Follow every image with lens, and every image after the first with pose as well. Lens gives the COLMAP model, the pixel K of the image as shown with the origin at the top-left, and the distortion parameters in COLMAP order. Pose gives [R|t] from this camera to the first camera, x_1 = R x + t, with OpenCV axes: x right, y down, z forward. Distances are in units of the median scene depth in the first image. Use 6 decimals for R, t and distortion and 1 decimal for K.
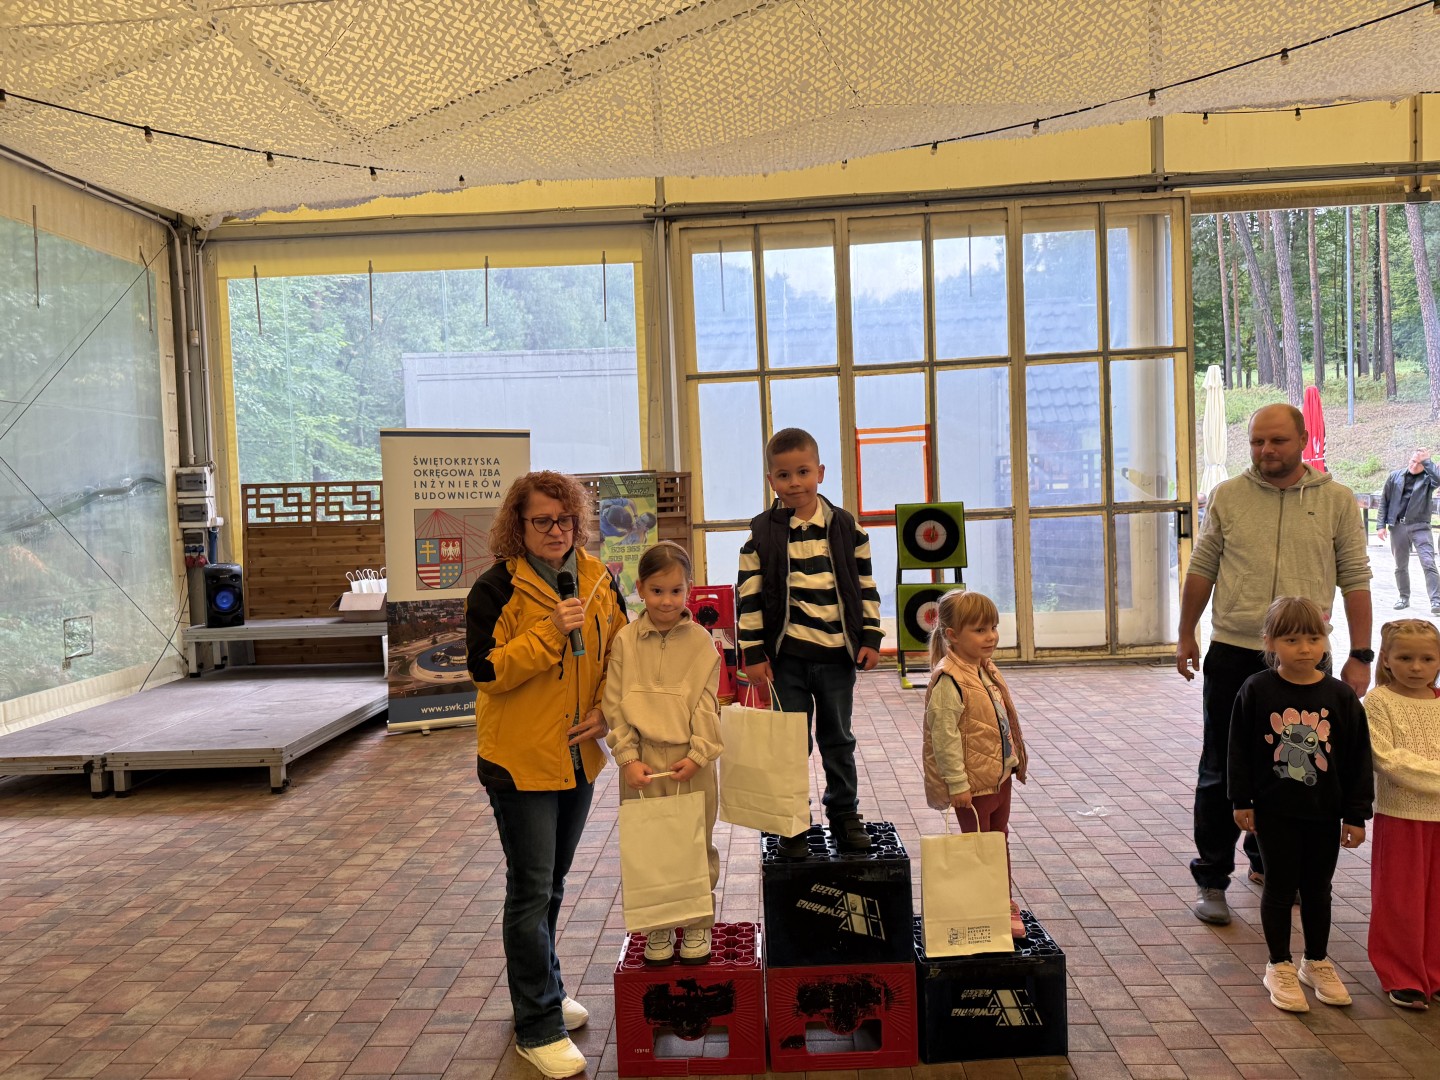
lens RADIAL K [[1013.3, 0, 725.0], [0, 1013.3, 529.5], [0, 0, 1]] dist [0.045477, -0.053299]
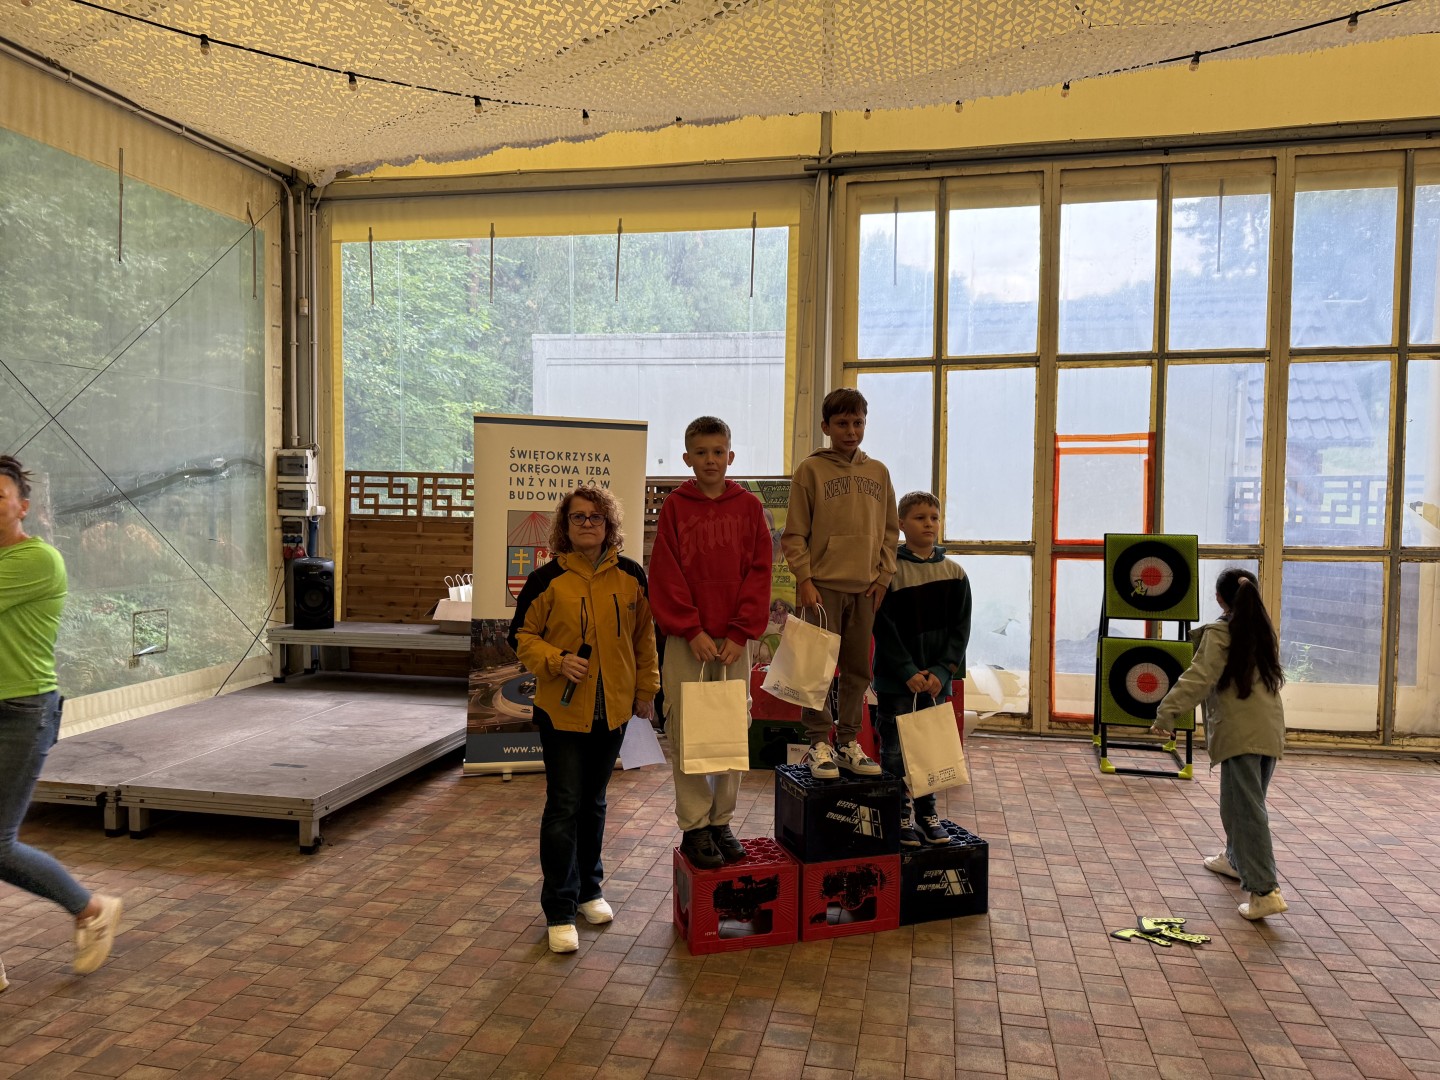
lens RADIAL K [[1014.1, 0, 724.2], [0, 1014.1, 544.7], [0, 0, 1]] dist [0.028120, -0.028351]
pose [[0.986262, 0.056701, -0.155154, 0.001518], [-0.054635, 0.998352, 0.017551, -0.013548], [0.155893, -0.008833, 0.987734, 0.169710]]
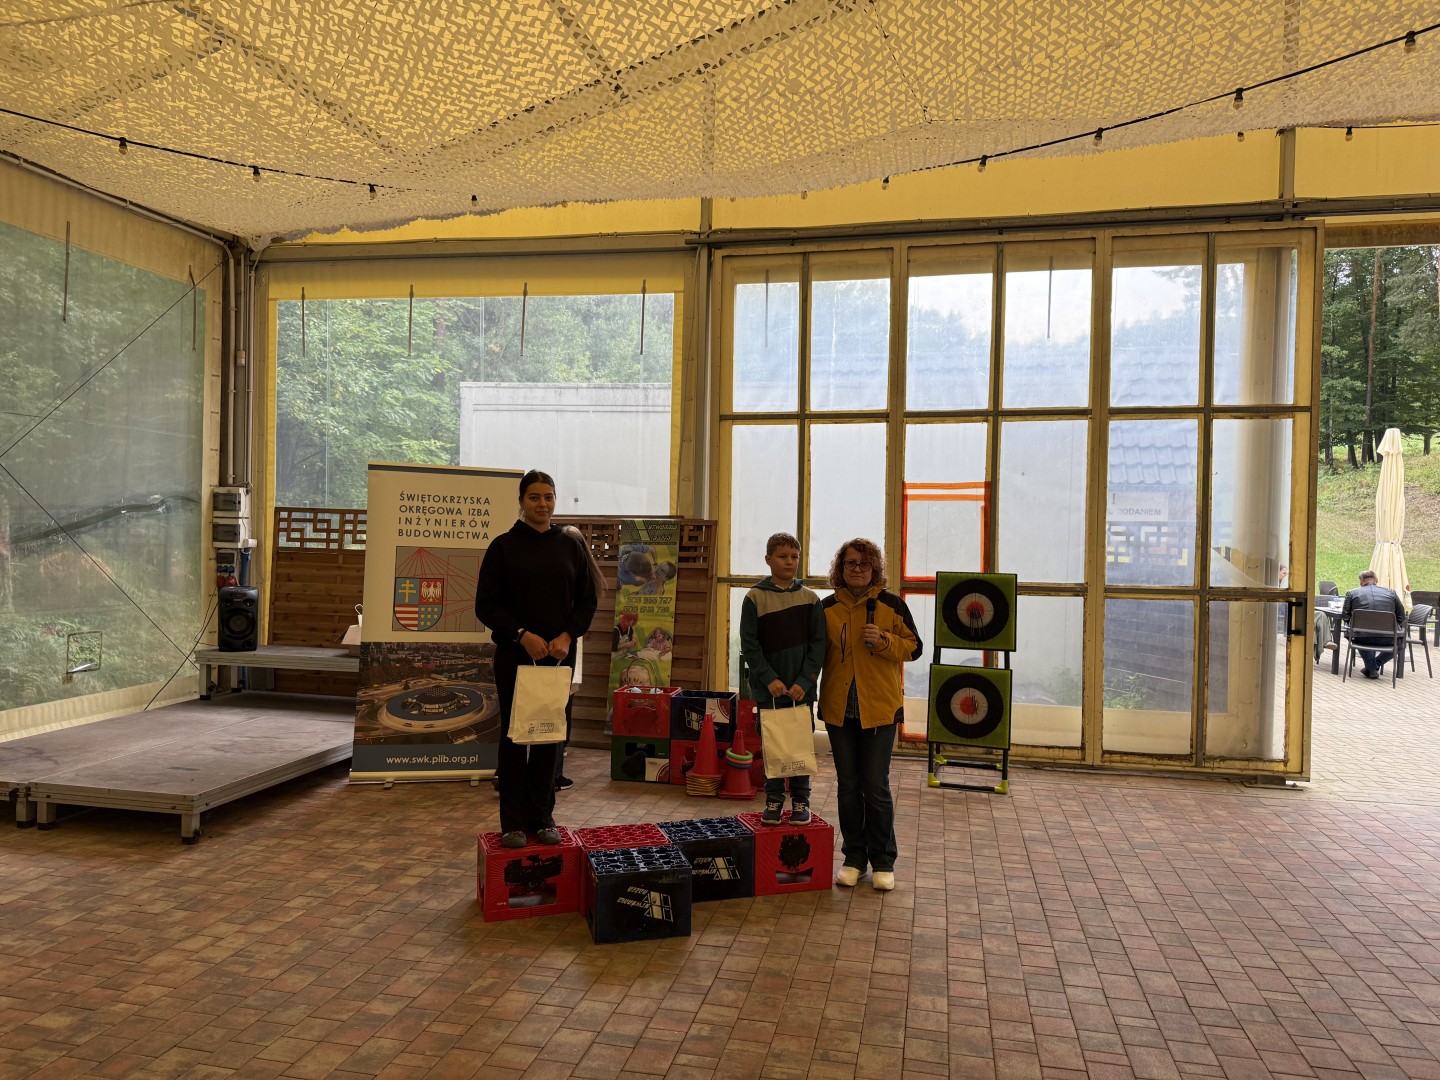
lens RADIAL K [[1013.3, 0, 716.0], [0, 1013.3, 545.4], [0, 0, 1]] dist [0.031488, -0.029866]
pose [[0.984280, 0.061916, -0.165407, 0.118890], [-0.065140, 0.997776, -0.014135, -0.021917], [0.164163, 0.024688, 0.986124, 0.102248]]
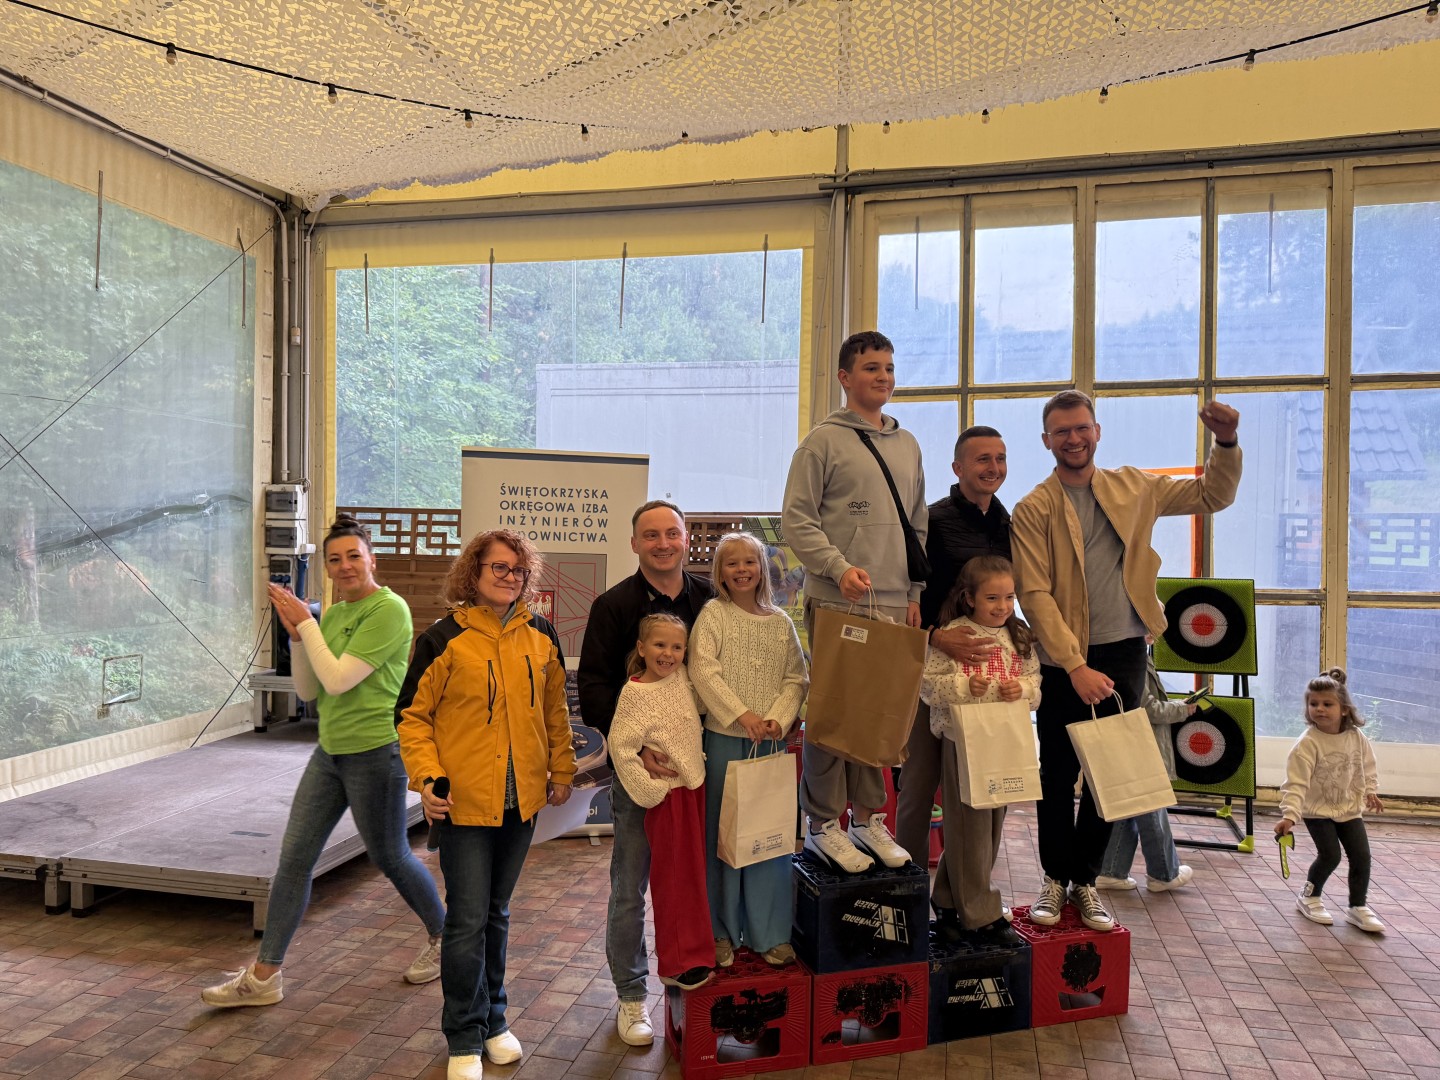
lens RADIAL K [[1013.3, 0, 712.9], [0, 1013.3, 539.3], [0, 0, 1]] dist [0.032218, -0.031951]
pose [[0.981284, 0.052272, -0.185333, -0.001314], [-0.056180, 0.998294, -0.015895, -0.022061], [0.184186, 0.026010, 0.982547, 0.227358]]
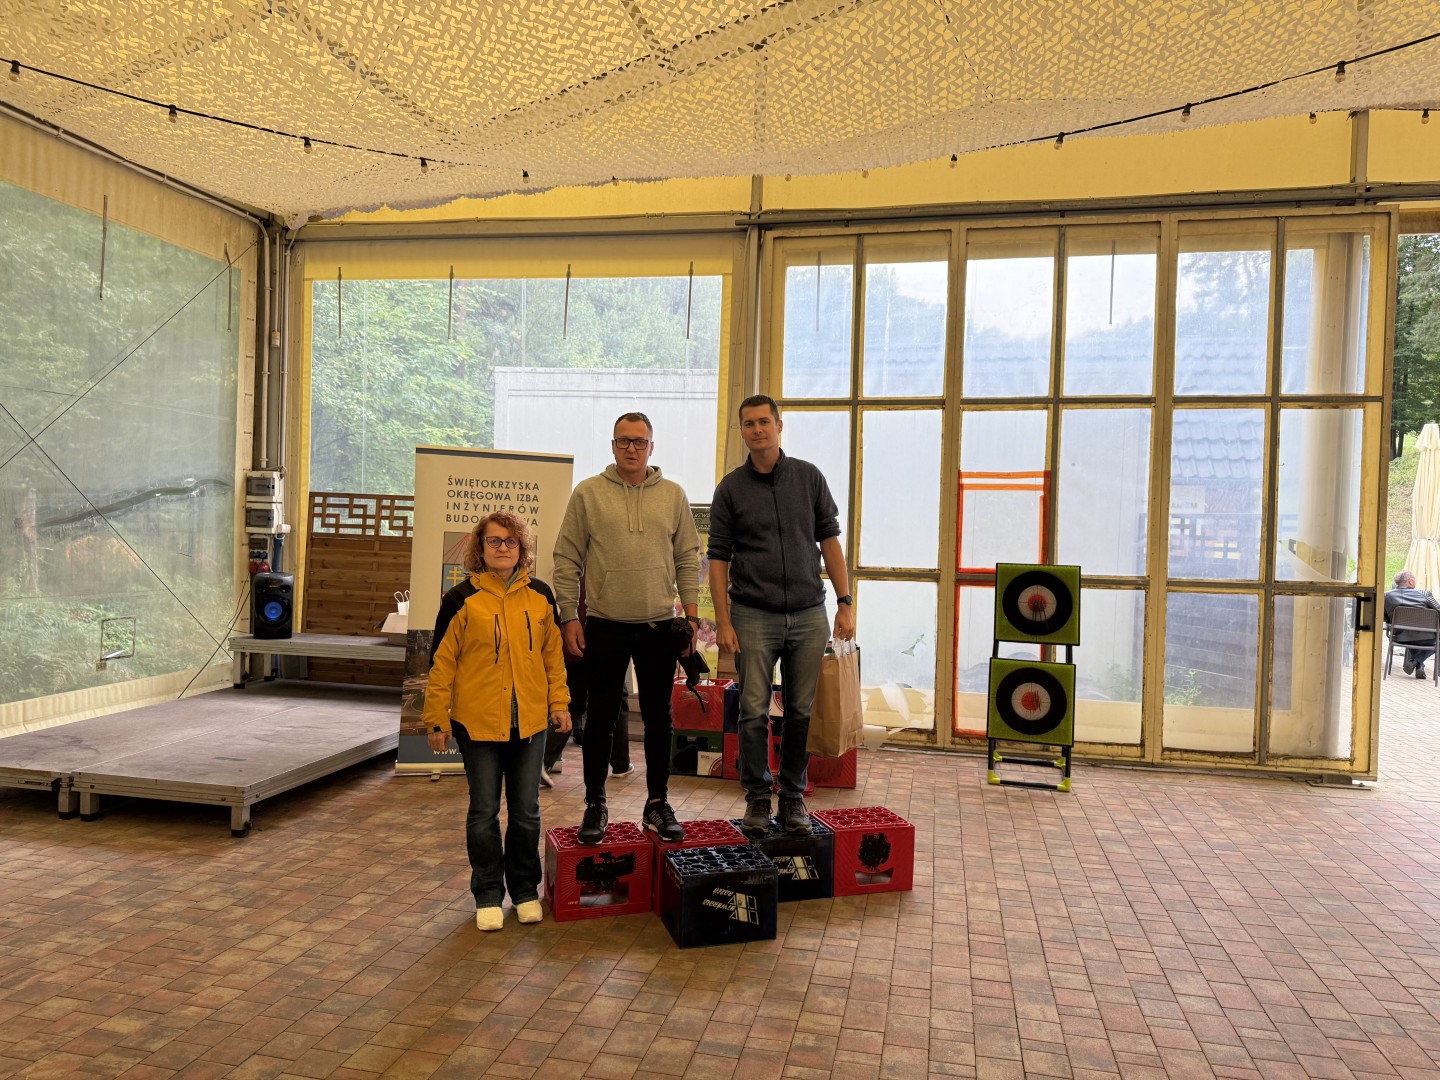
lens RADIAL K [[1015.0, 0, 721.8], [0, 1015.0, 541.8], [0, 0, 1]] dist [0.024814, -0.023070]
pose [[0.984140, 0.070643, -0.162719, 0.075567], [-0.073416, 0.997240, -0.011080, -0.015647], [0.161488, 0.022851, 0.986610, 0.116947]]
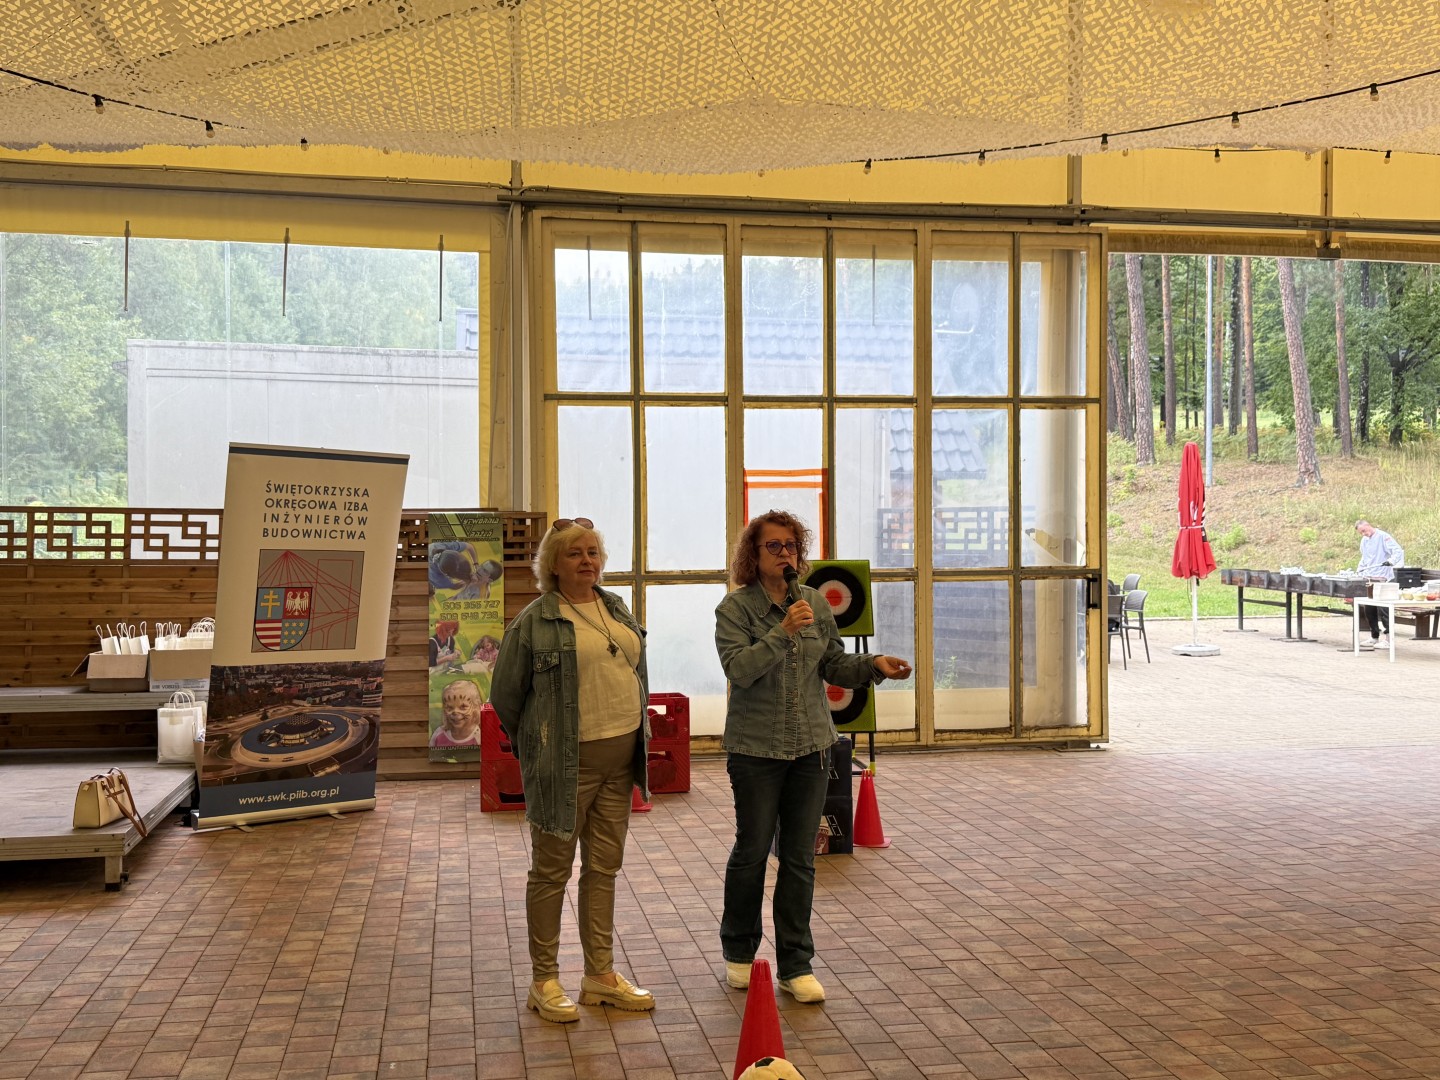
lens RADIAL K [[1415.6, 0, 723.4], [0, 1415.6, 544.7], [0, 0, 1]] dist [0.121519, -0.004337]
pose [[0.971561, 0.035164, 0.234164, -0.165190], [-0.026165, 0.998799, -0.041427, 0.012981], [-0.235340, 0.034122, 0.971314, -0.151037]]
